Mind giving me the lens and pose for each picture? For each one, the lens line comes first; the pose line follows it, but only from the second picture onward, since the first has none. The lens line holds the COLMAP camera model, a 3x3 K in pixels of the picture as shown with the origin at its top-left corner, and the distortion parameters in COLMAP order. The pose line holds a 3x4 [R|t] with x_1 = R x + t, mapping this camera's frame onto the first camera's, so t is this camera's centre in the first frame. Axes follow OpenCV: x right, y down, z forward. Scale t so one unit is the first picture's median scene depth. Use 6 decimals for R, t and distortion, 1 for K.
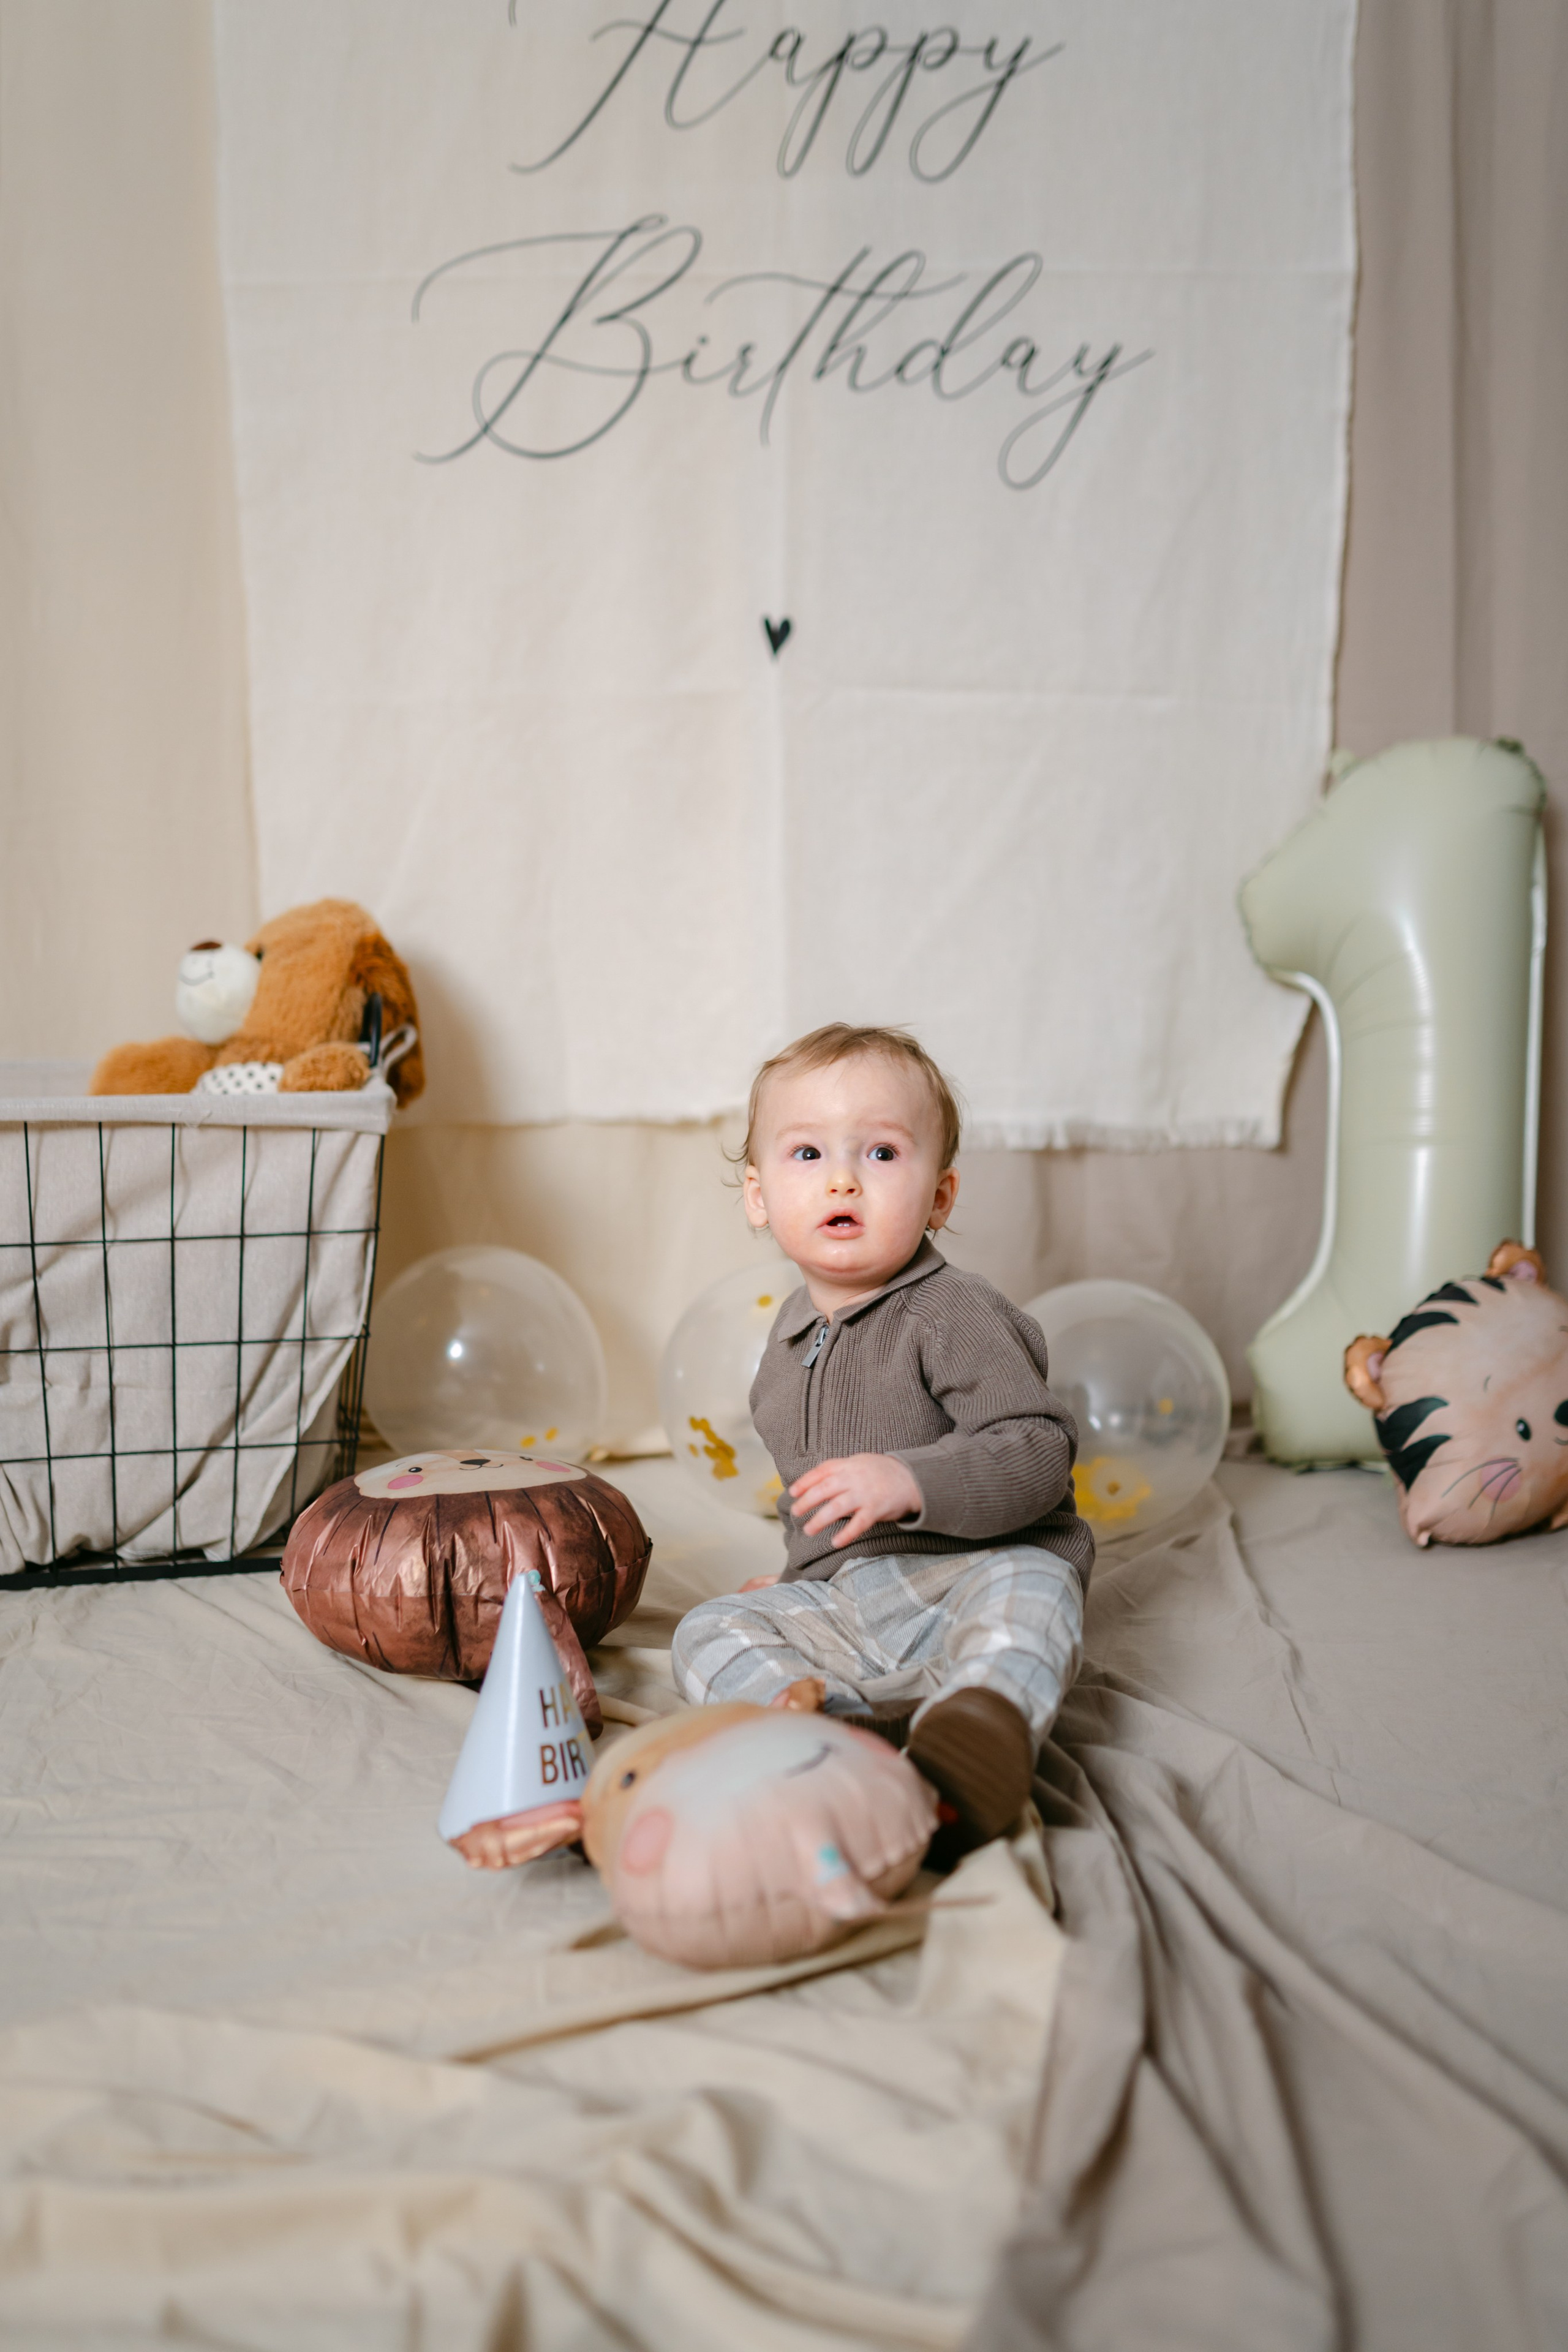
lens RADIAL K [[2306.5, 0, 769.6], [0, 2306.5, 1179.5], [0, 0, 1]] dist [0.001268, 0.001207]
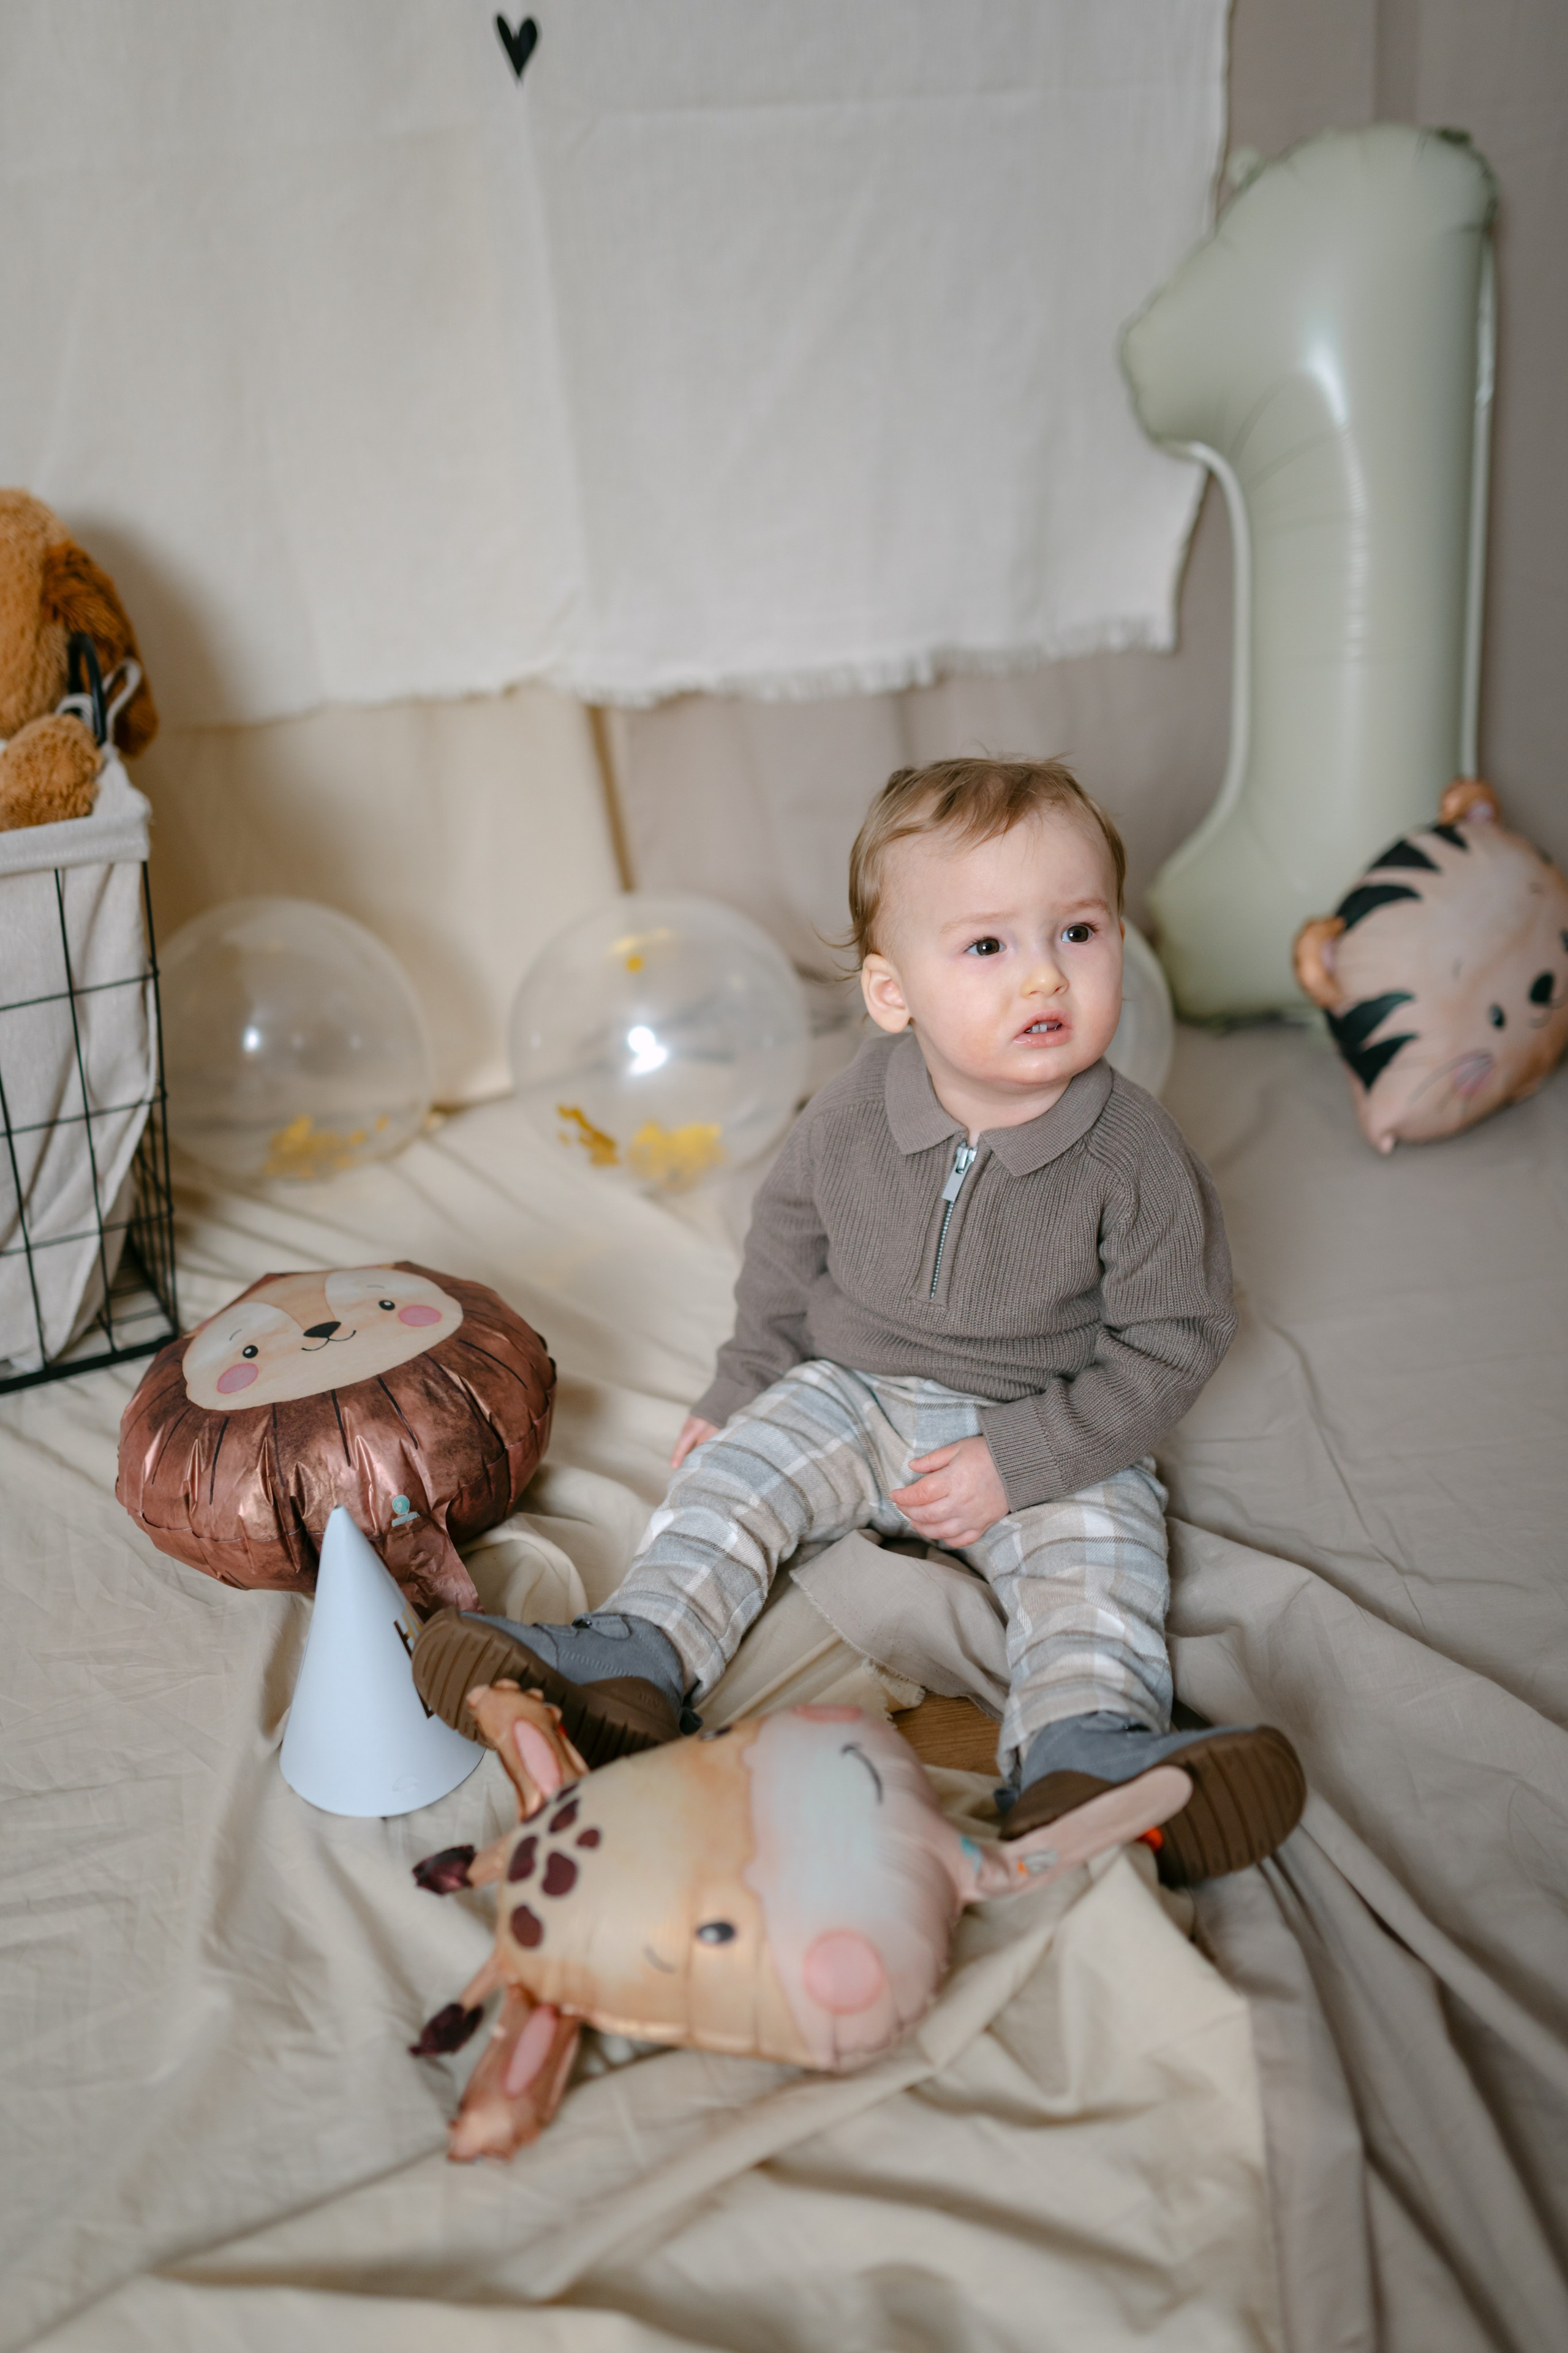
lens RADIAL K [[2336.1, 0, 767.6], [0, 2336.1, 1174.3], [0, 0, 1]] dist [0.005633, -0.000506]
pose [[0.984370, -0.131430, 0.117223, -0.059902], [0.085458, 0.938481, 0.334590, -0.151395], [-0.153987, -0.319343, 0.935045, 0.172554]]
